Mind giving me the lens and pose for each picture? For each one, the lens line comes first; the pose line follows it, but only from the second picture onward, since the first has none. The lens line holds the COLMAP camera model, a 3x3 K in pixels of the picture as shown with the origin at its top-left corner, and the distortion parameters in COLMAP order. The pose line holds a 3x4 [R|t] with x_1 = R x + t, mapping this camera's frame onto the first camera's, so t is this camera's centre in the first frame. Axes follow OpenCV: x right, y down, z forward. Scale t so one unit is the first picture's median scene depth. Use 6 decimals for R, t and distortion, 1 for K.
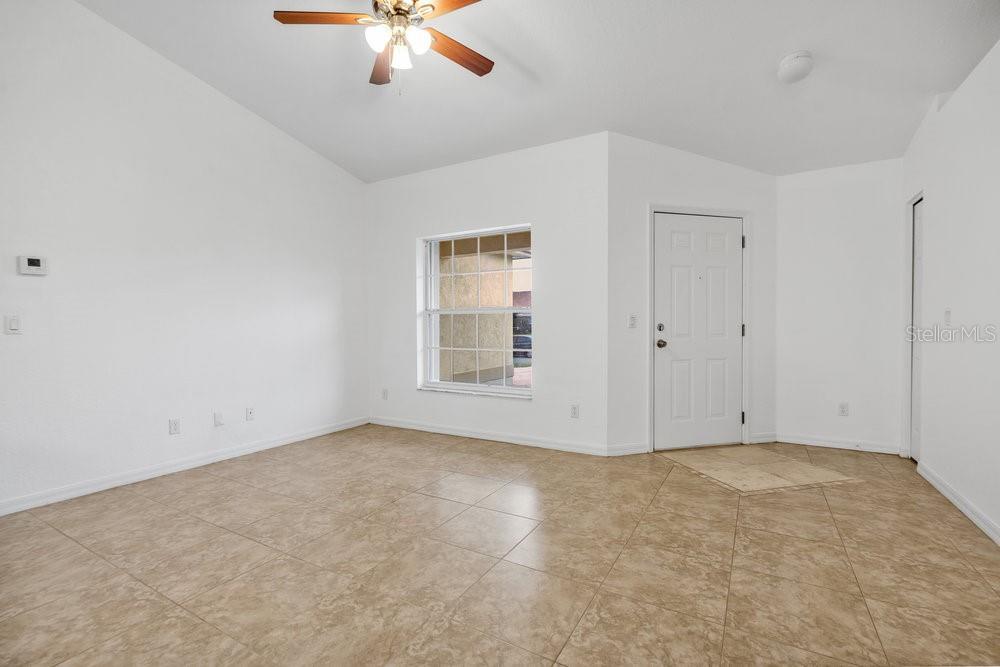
lens RADIAL K [[453.2, 0, 495.4], [0, 453.2, 335.6], [0, 0, 1]] dist [-0.000843, 0.000224]
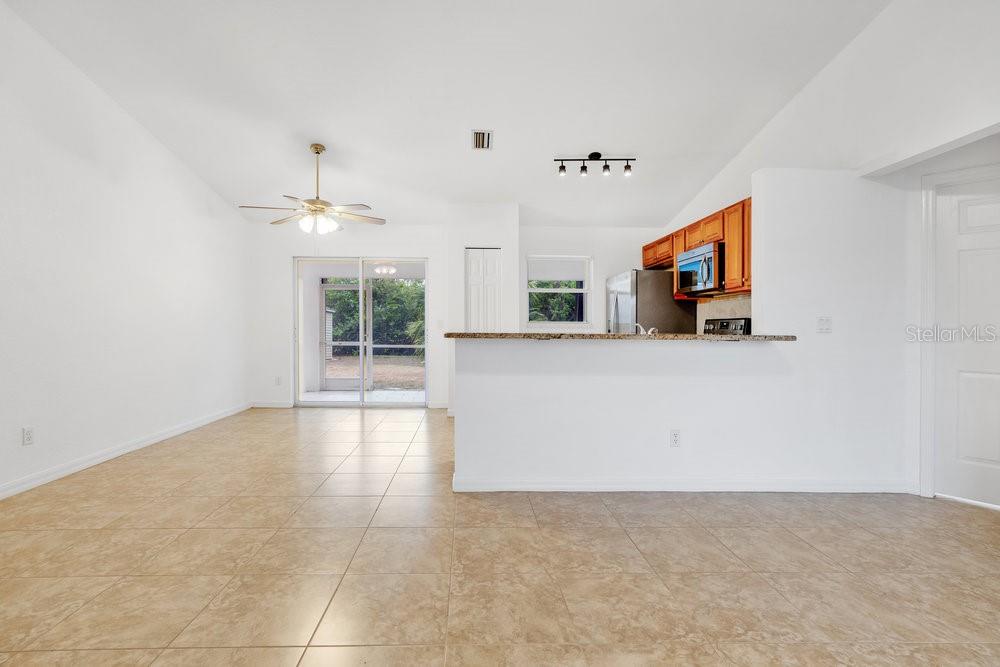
lens RADIAL K [[468.4, 0, 494.6], [0, 468.4, 325.0], [0, 0, 1]] dist [-0.000820, 0.000238]
pose [[-0.848067, -0.004356, -0.529871, 0.078397], [-0.021544, 0.999423, 0.026265, -0.028019], [0.529451, 0.033690, -0.847672, 0.738210]]
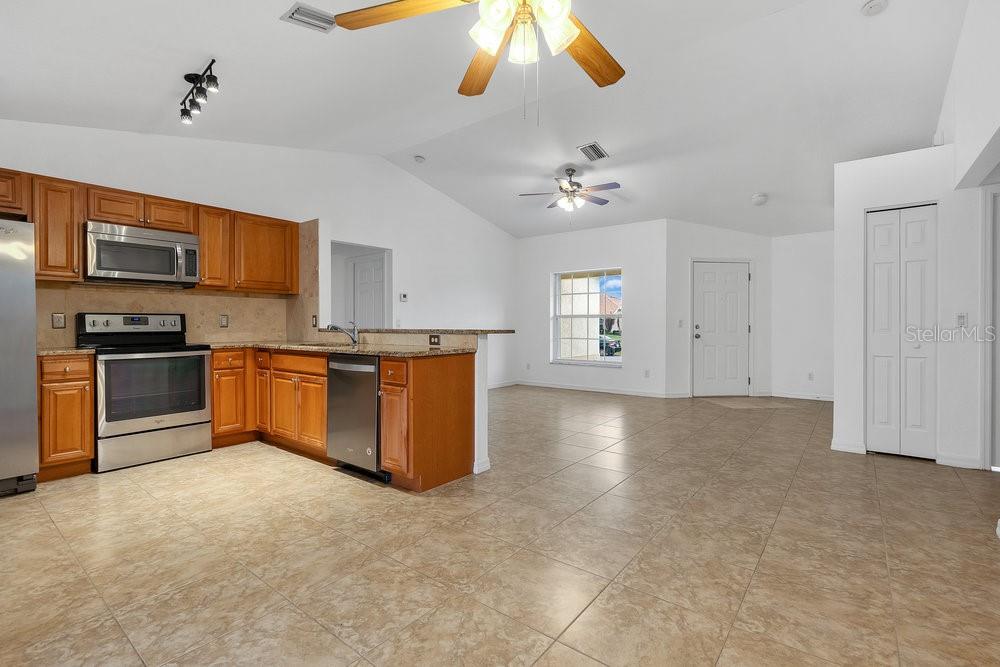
lens RADIAL K [[468.4, 0, 494.6], [0, 468.4, 325.0], [0, 0, 1]] dist [-0.000820, 0.000238]
pose [[0.989277, 0.006359, -0.145912, -0.151463], [-0.009198, 0.999781, -0.018791, 0.016237], [0.145761, 0.019931, 0.989119, -0.928388]]
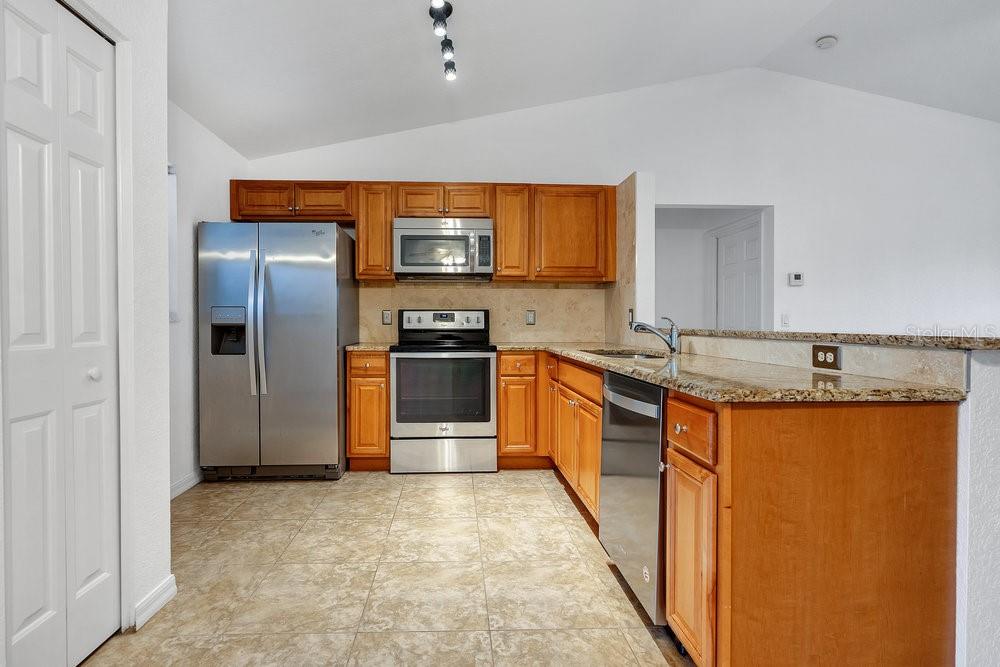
lens RADIAL K [[462.1, 0, 462.9], [0, 462.1, 323.5], [0, 0, 1]] dist [-0.003207, -0.000085]
pose [[0.527018, 0.011645, -0.849774, -0.233656], [-0.024683, 0.999694, -0.001609, 0.008167], [0.849496, 0.021823, 0.527144, -0.481634]]
